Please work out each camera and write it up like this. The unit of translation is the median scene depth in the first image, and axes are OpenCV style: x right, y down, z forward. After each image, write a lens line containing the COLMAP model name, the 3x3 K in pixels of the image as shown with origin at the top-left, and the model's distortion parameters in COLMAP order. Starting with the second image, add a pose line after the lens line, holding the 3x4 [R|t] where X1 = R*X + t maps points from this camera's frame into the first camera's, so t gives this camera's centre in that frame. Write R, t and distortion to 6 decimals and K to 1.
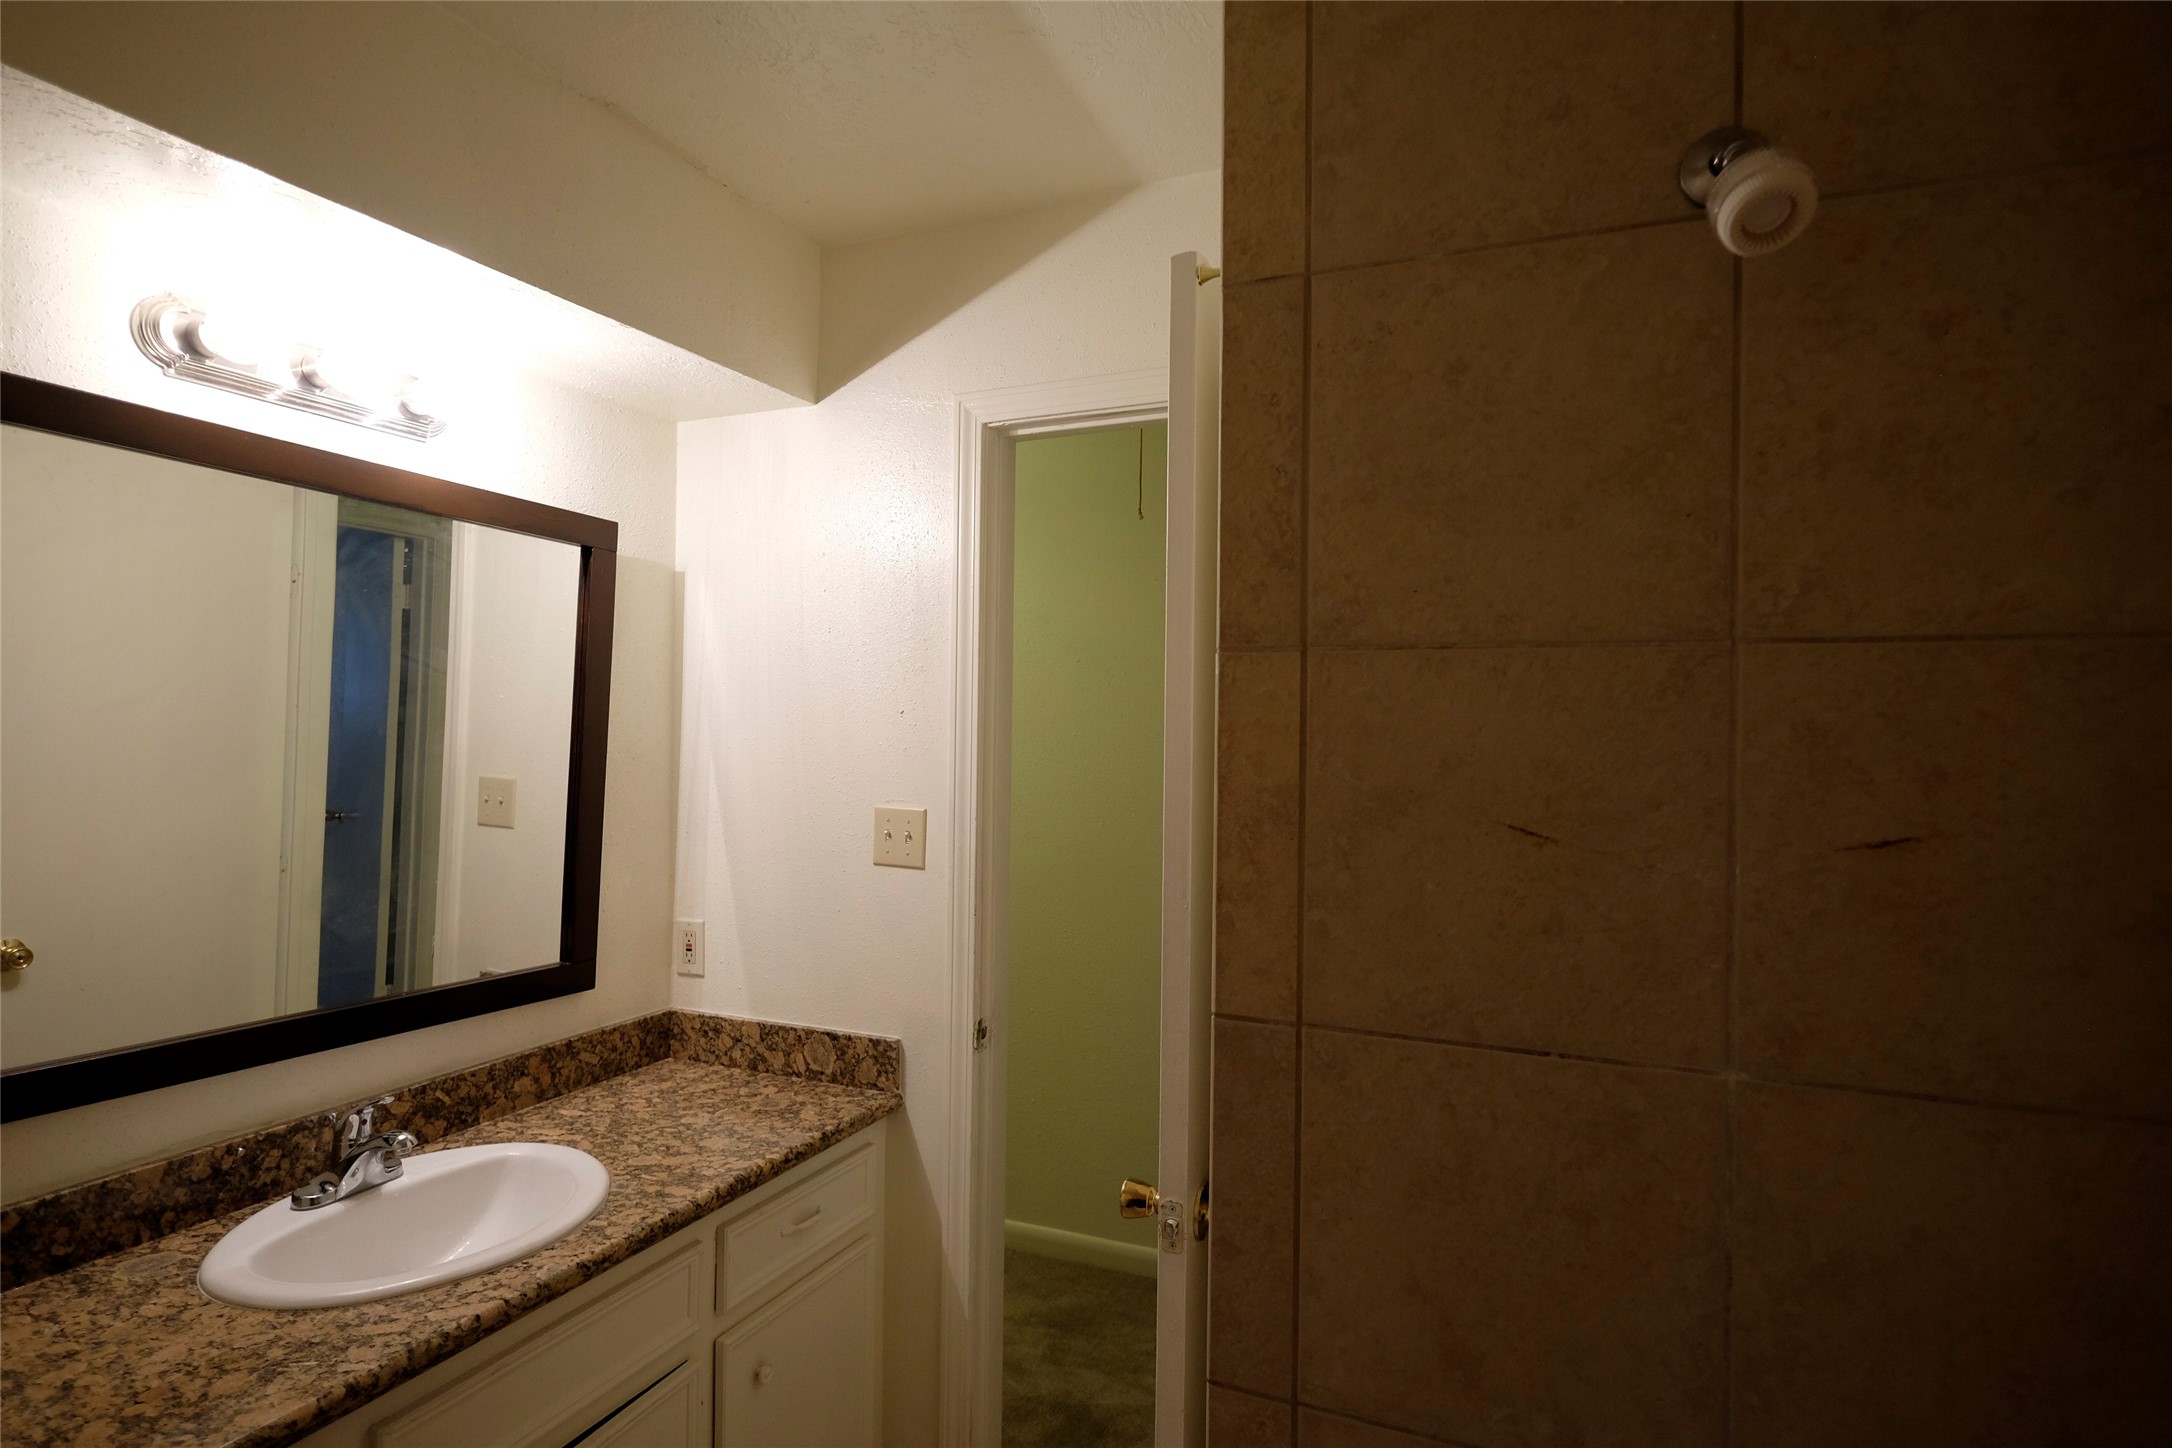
lens RADIAL K [[1150.4, 0, 1077.9], [0, 1150.4, 724.4], [0, 0, 1]] dist [-0.000893, 0.000195]
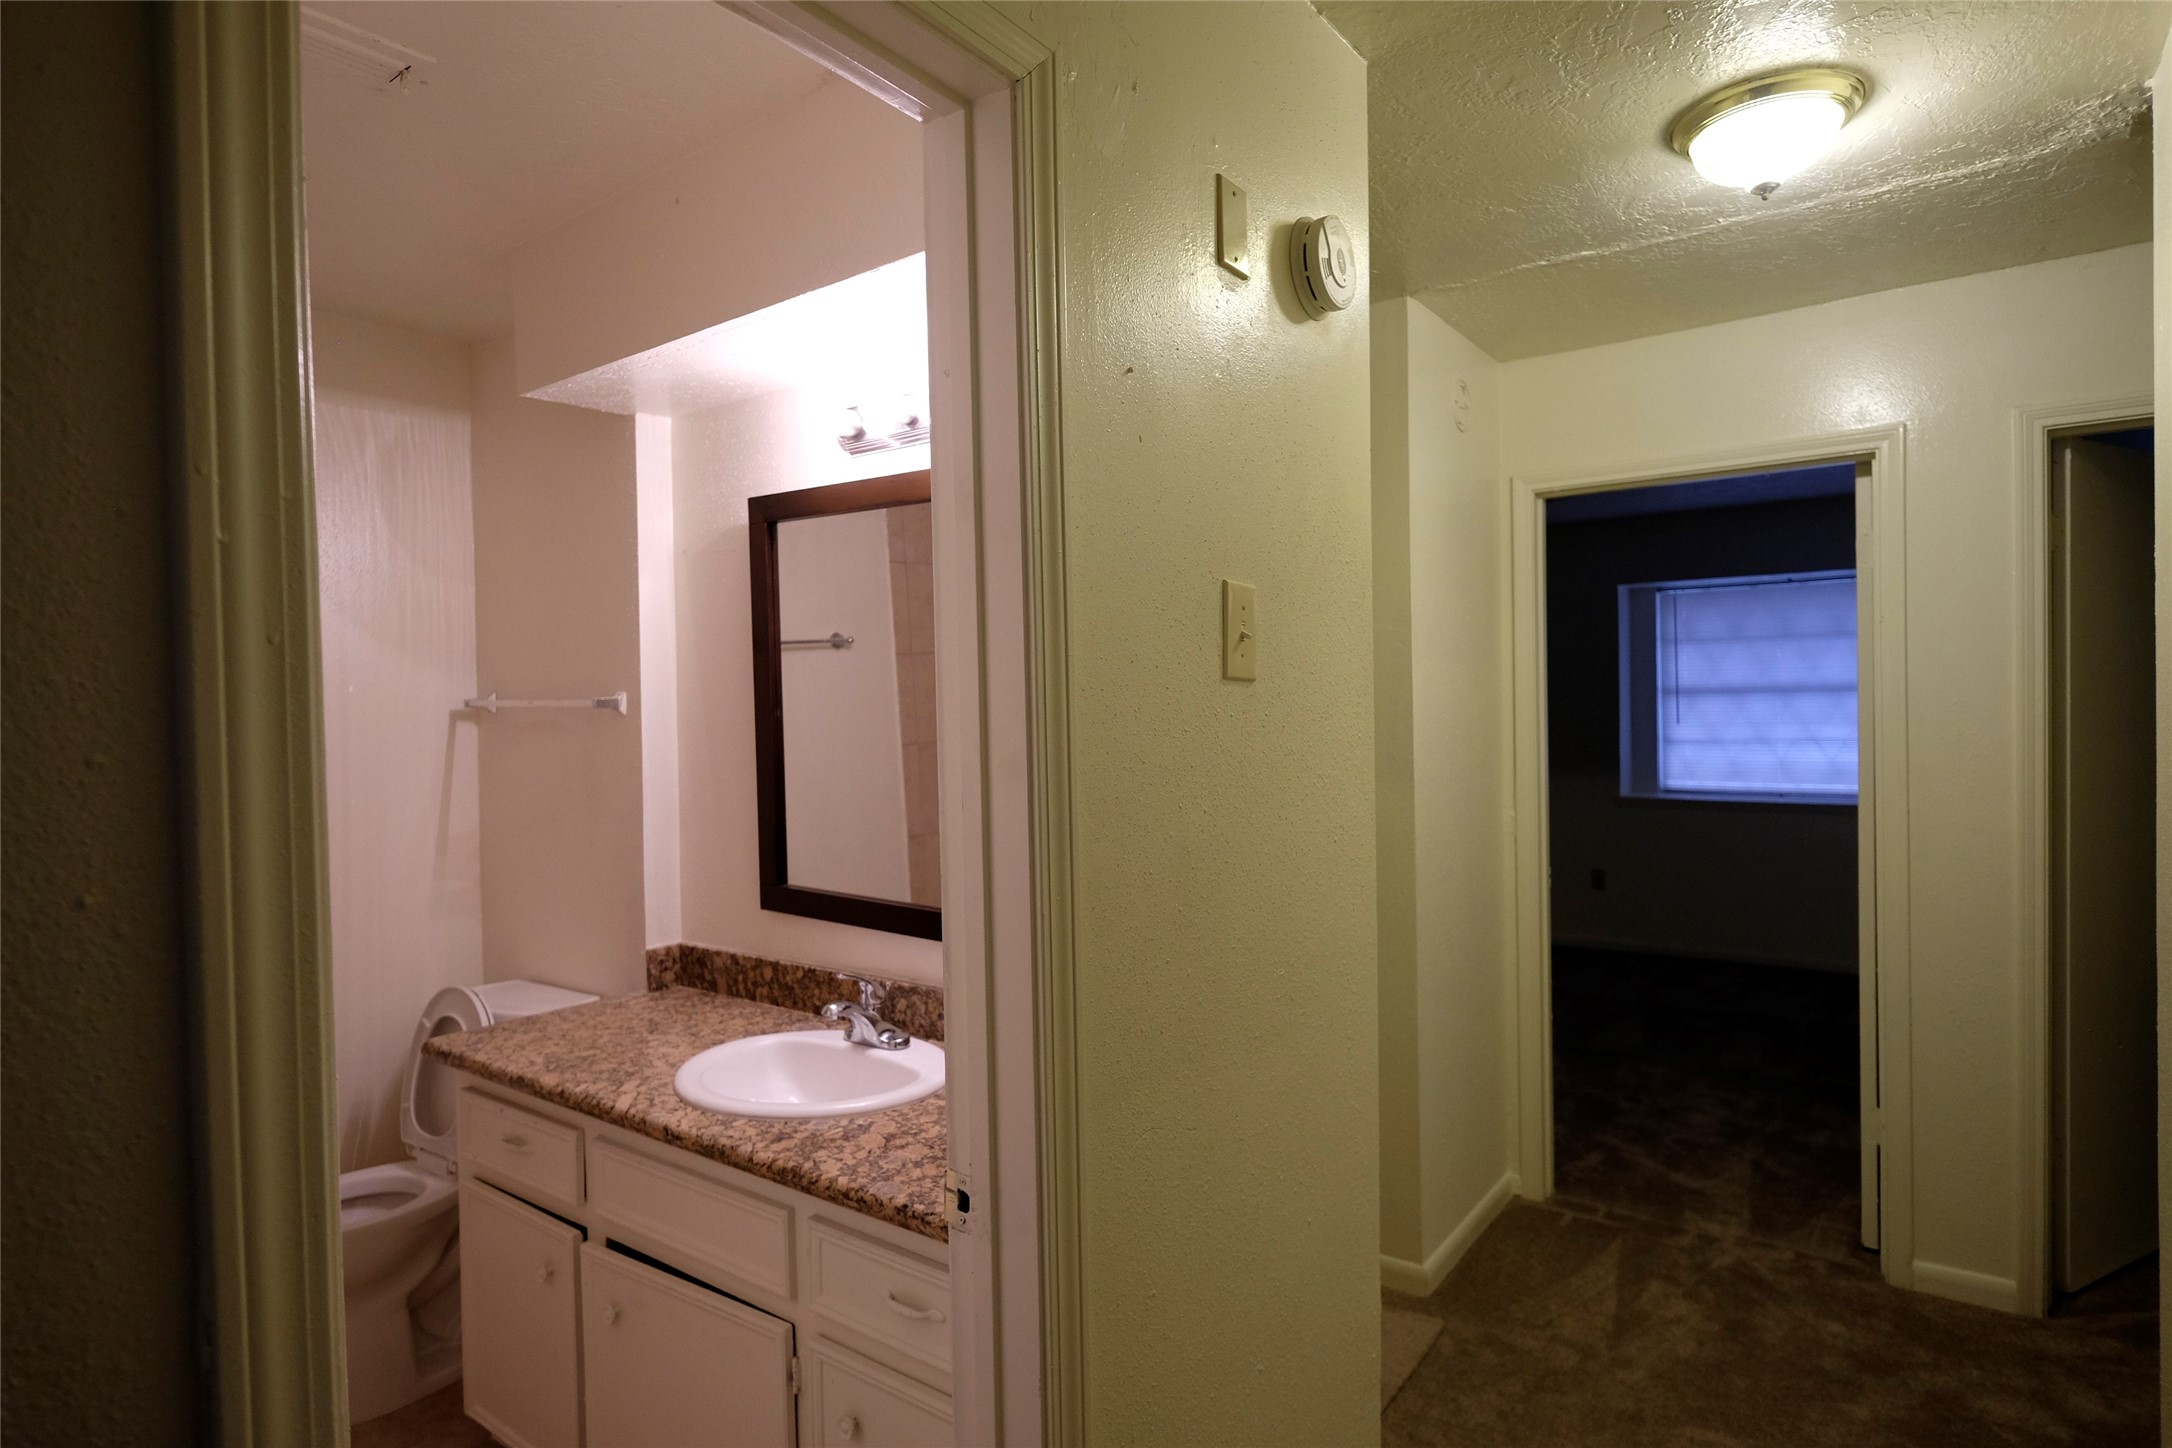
lens RADIAL K [[1150.4, 0, 1077.9], [0, 1150.4, 724.4], [0, 0, 1]] dist [-0.000893, 0.000195]
pose [[-0.232123, 0.009799, -0.972637, 0.546203], [0.024119, 0.999700, 0.004316, 0.041786], [0.972387, -0.022457, -0.232290, 1.451239]]
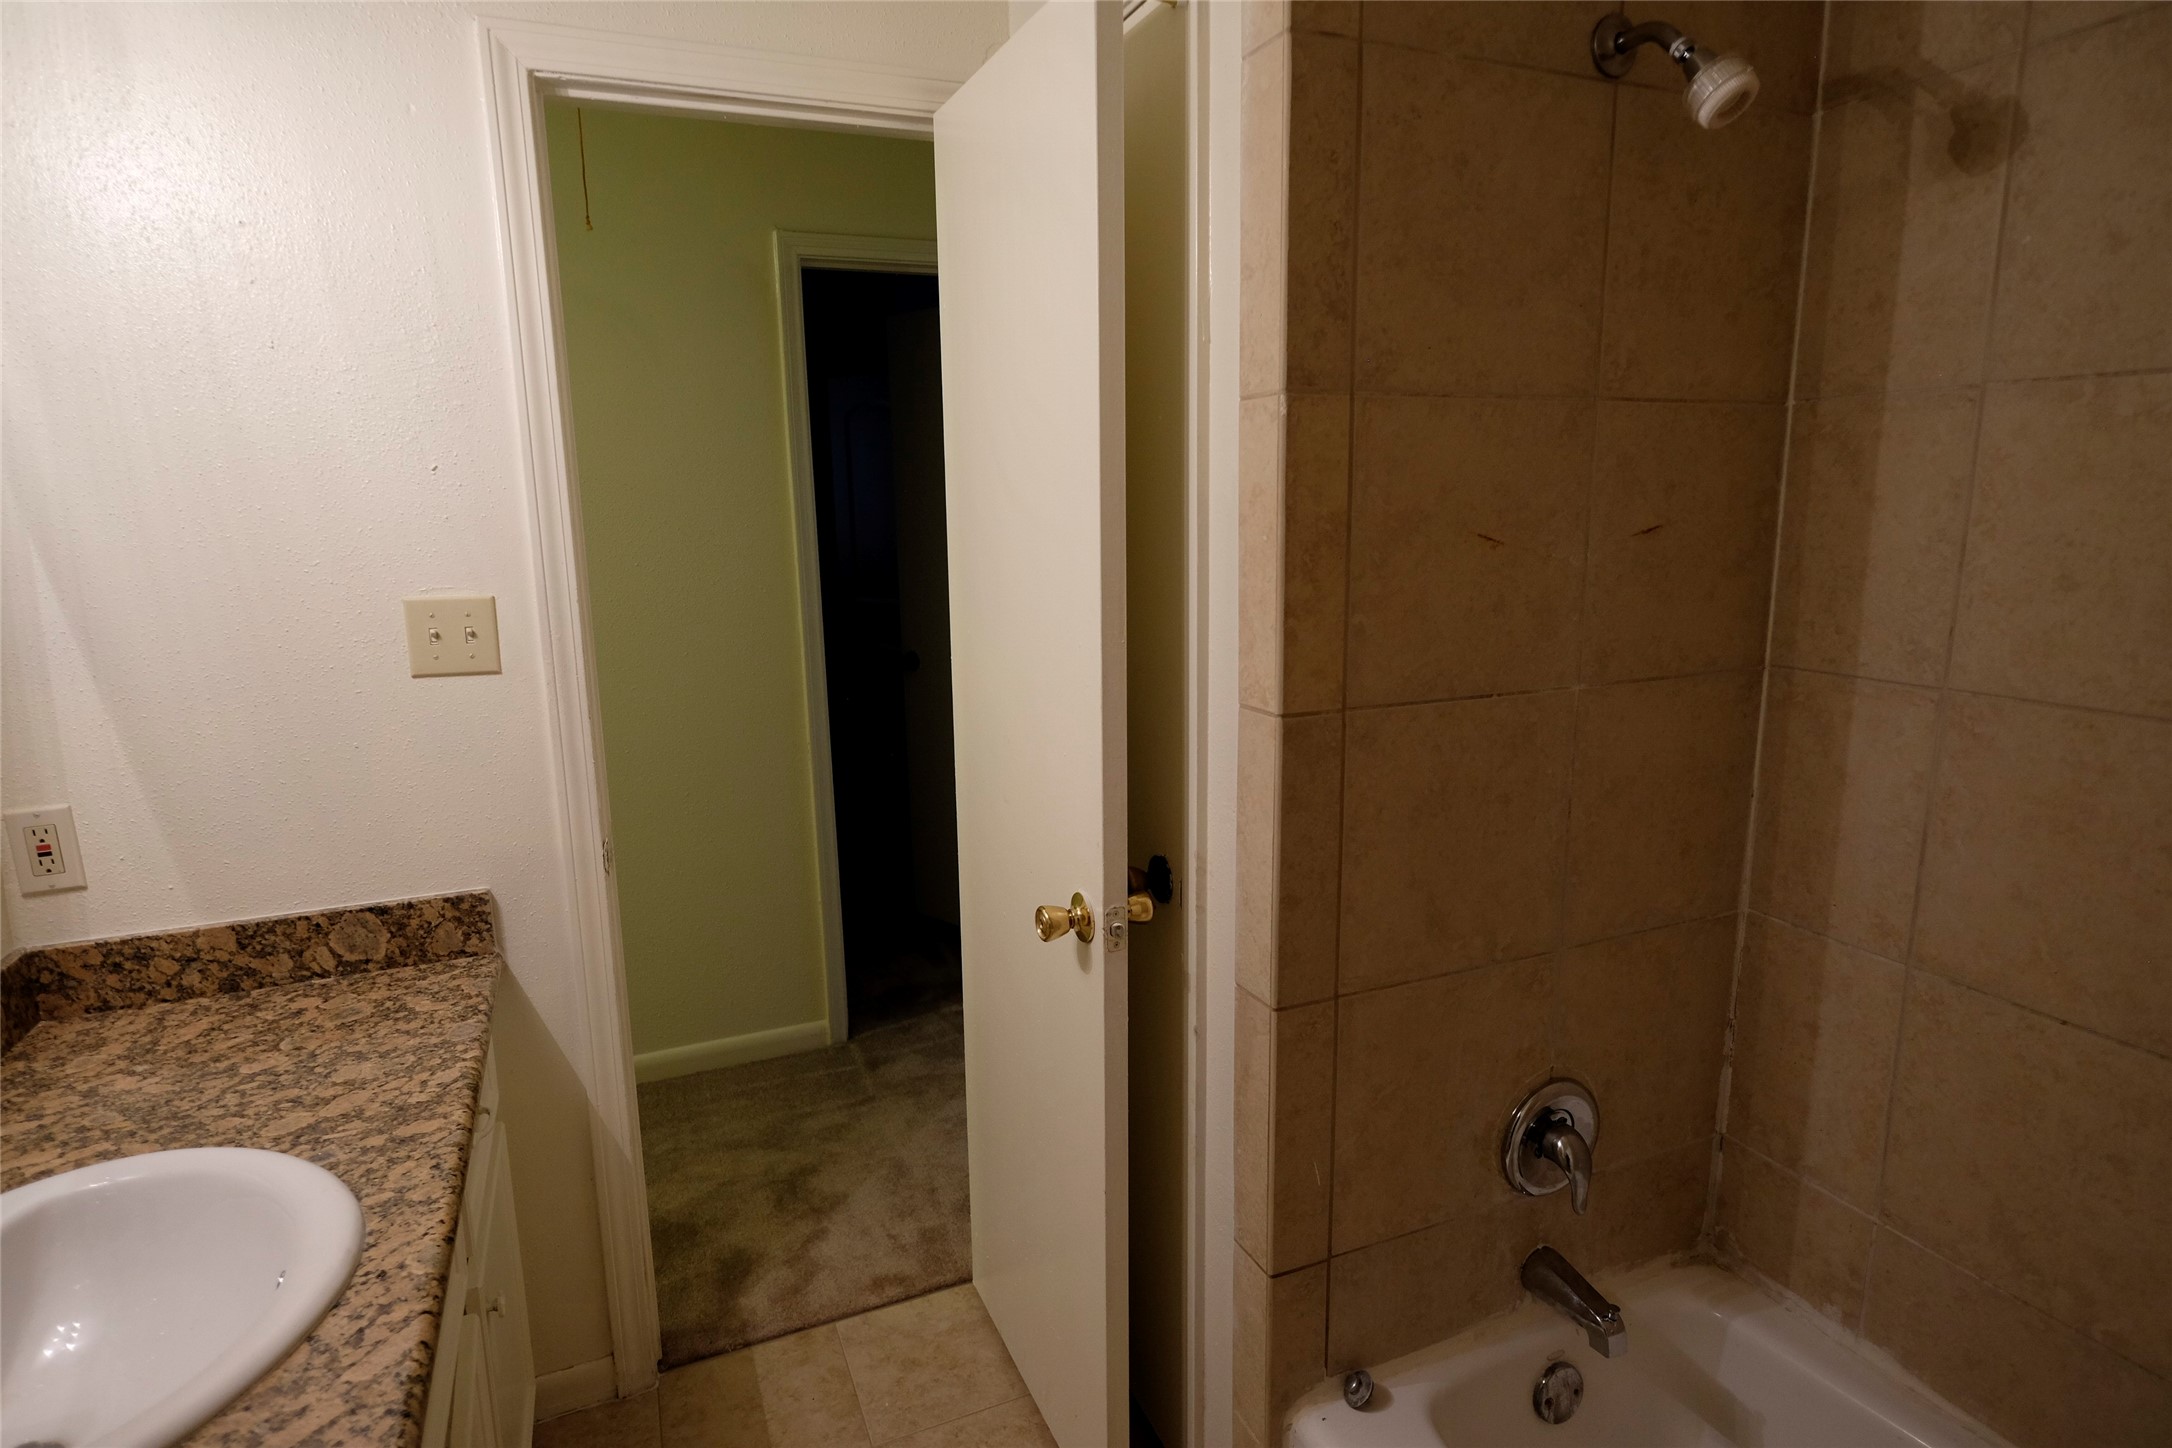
lens RADIAL K [[1150.4, 0, 1077.9], [0, 1150.4, 724.4], [0, 0, 1]] dist [-0.000893, 0.000195]
pose [[0.688334, -0.161169, 0.707263, -0.522754], [0.021968, 0.979190, 0.201755, 0.013246], [-0.725061, -0.123338, 0.677550, 0.222245]]
